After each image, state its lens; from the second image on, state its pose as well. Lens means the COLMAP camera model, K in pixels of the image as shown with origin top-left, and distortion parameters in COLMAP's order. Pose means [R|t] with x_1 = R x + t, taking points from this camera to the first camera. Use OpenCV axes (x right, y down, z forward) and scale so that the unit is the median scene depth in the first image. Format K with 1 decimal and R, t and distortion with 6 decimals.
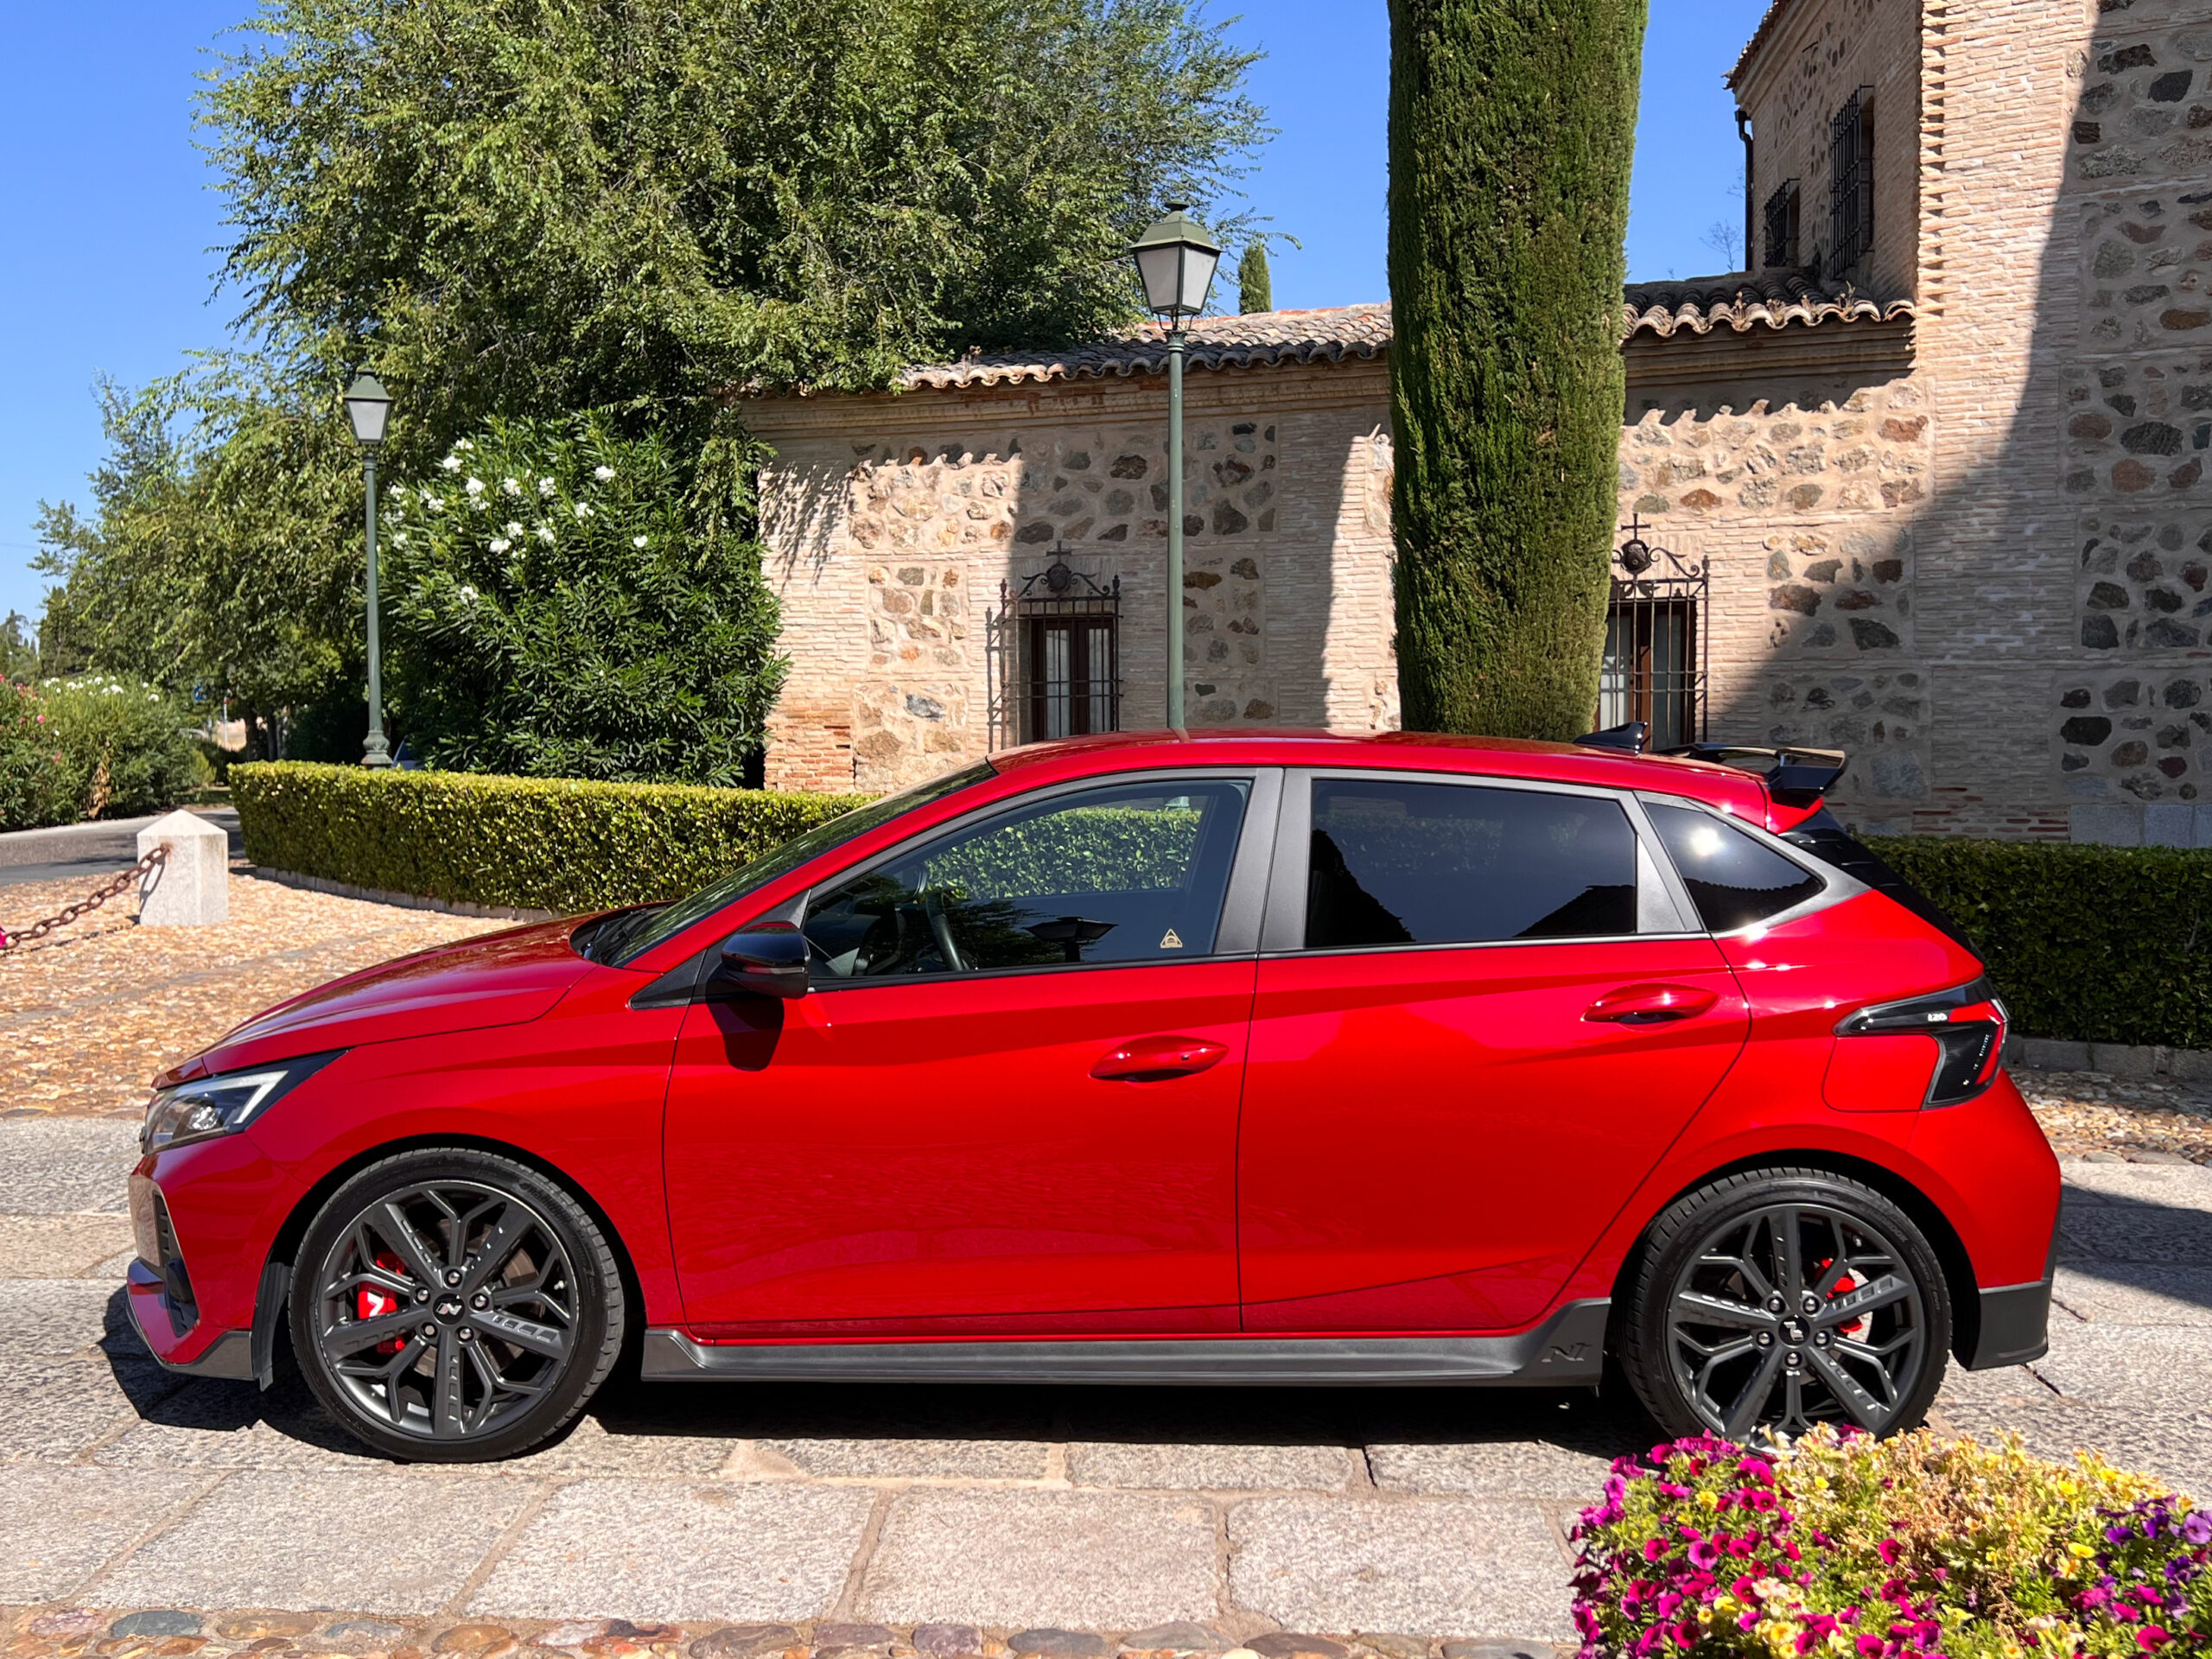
lens RADIAL K [[2047.7, 0, 1080.7], [0, 2047.7, 822.3], [0, 0, 1]] dist [0.027169, -0.062008]
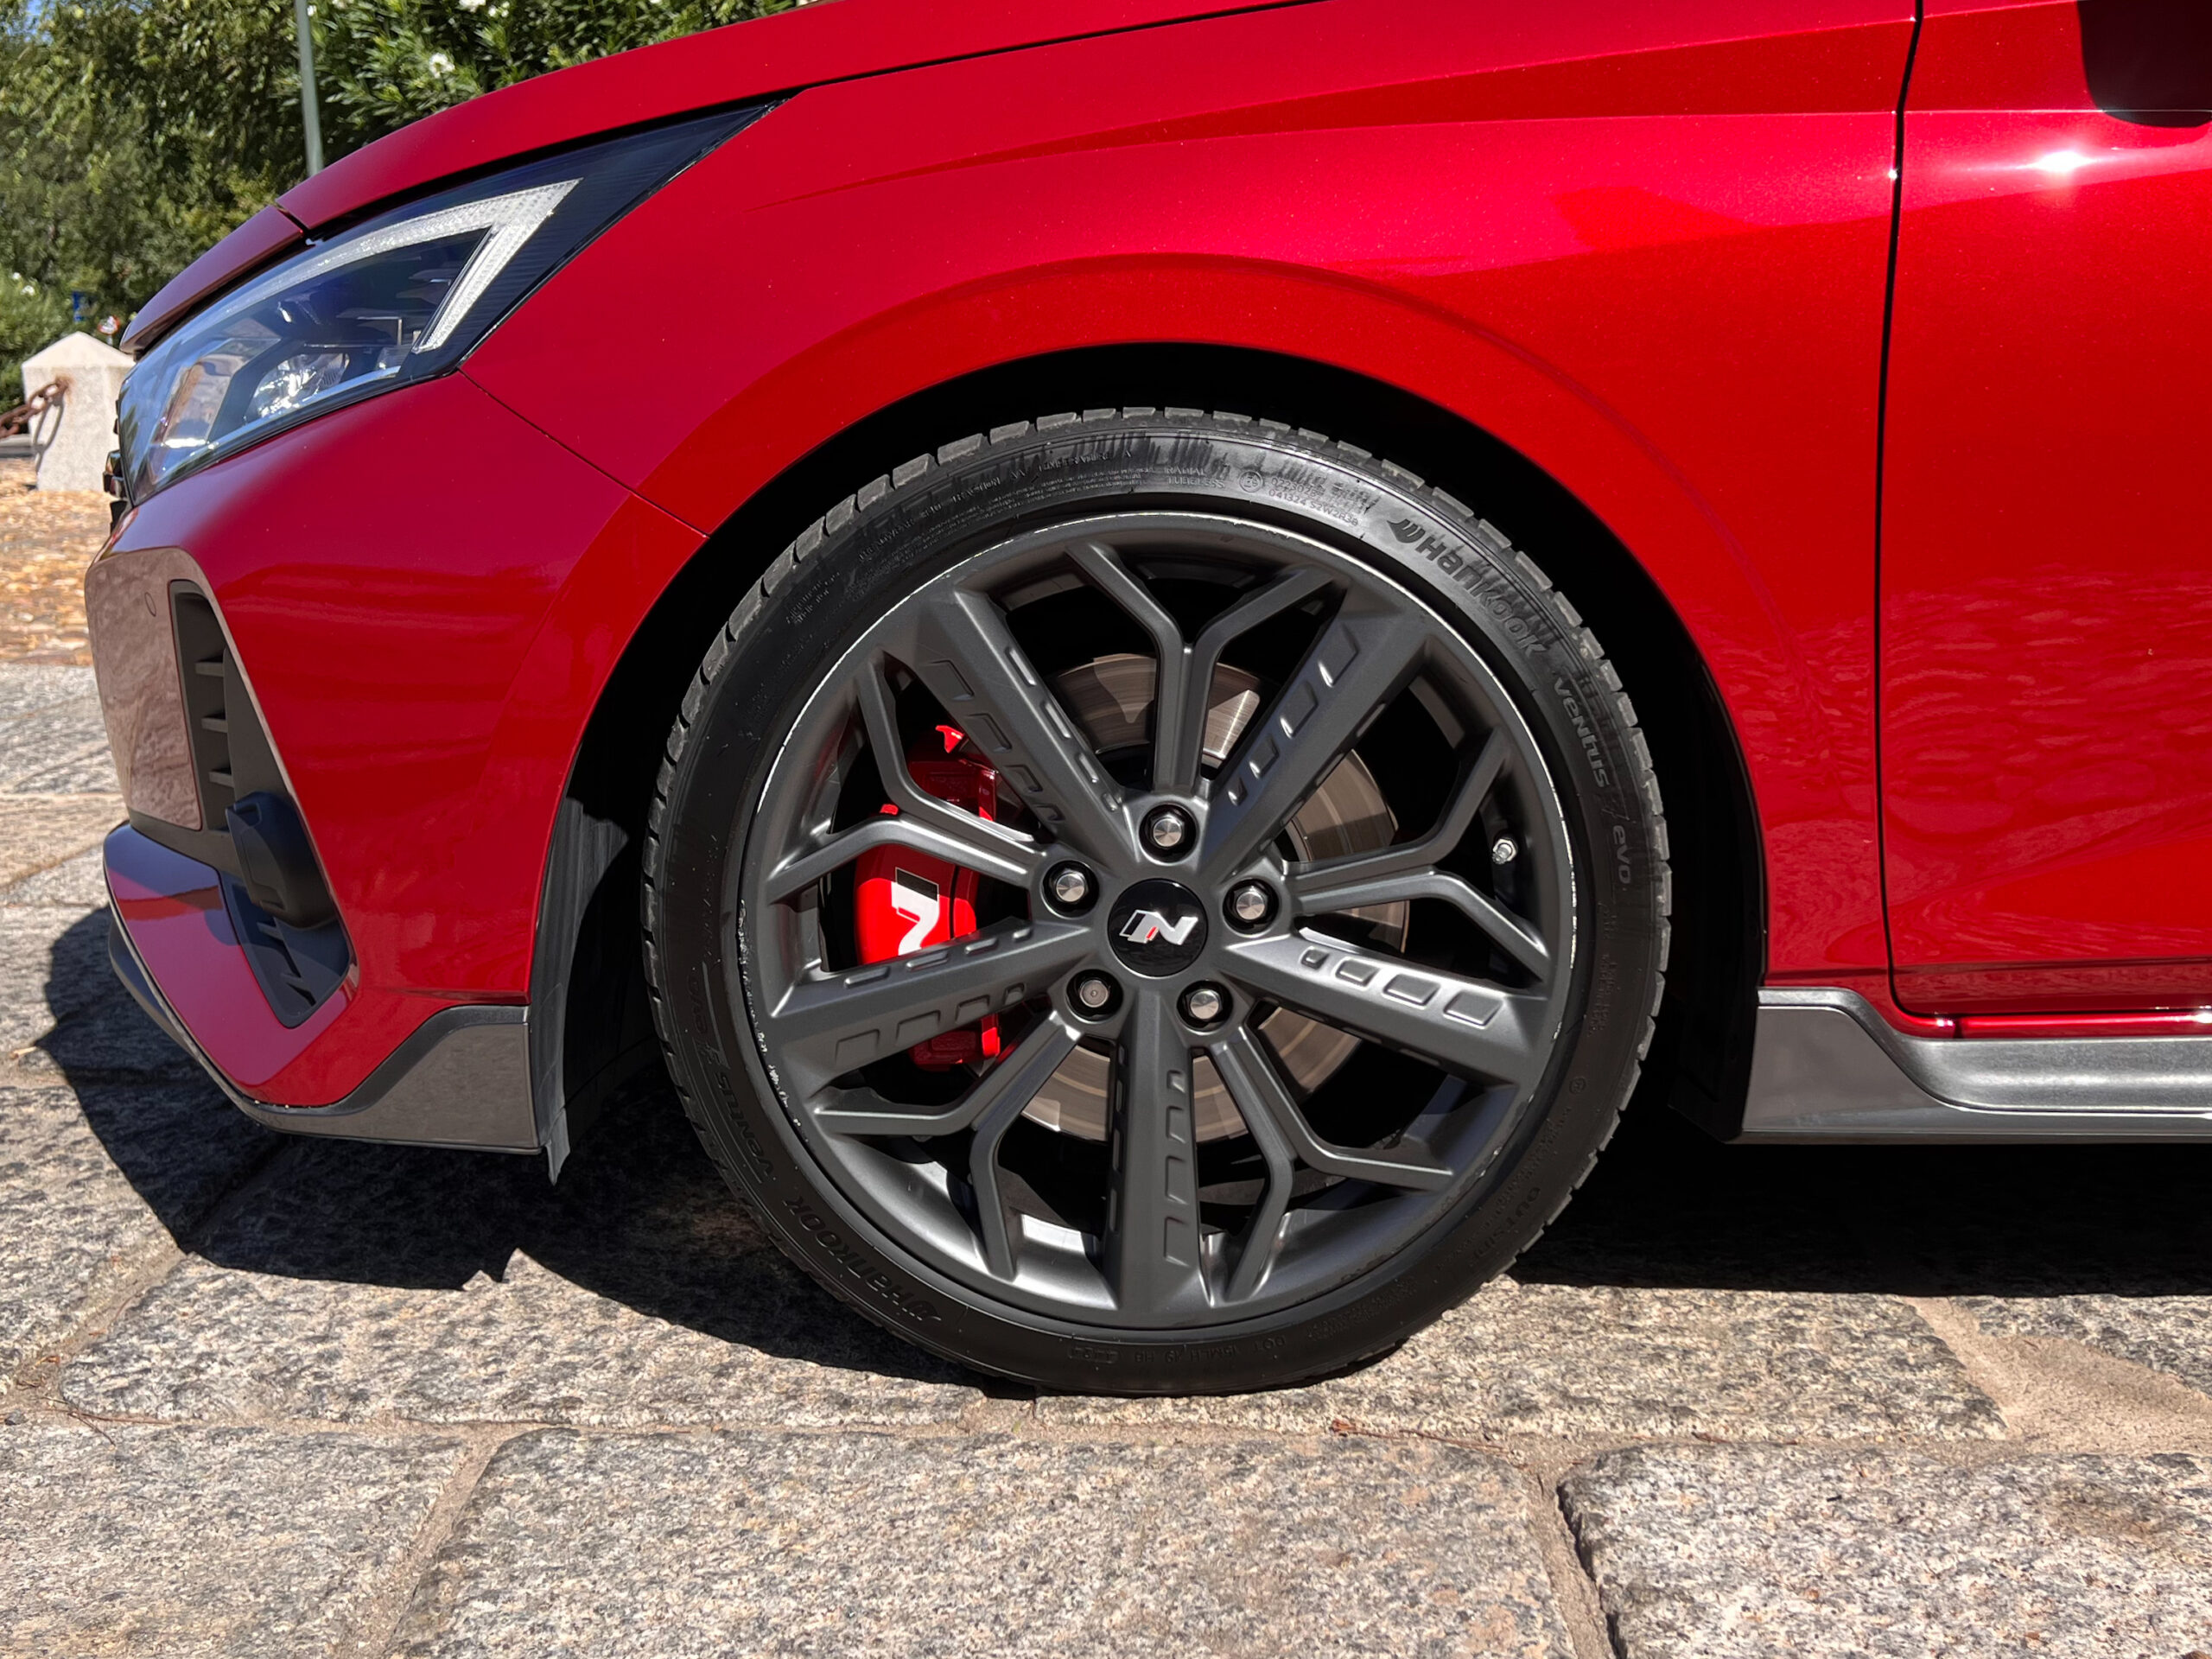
lens RADIAL K [[2294.3, 0, 1063.3], [0, 2294.3, 789.6], [0, 0, 1]] dist [0.004629, -0.019941]
pose [[0.999900, -0.011134, -0.008777, -0.090349], [0.012282, 0.989497, 0.144033, 0.046909], [0.007081, -0.144127, 0.989534, 0.186093]]
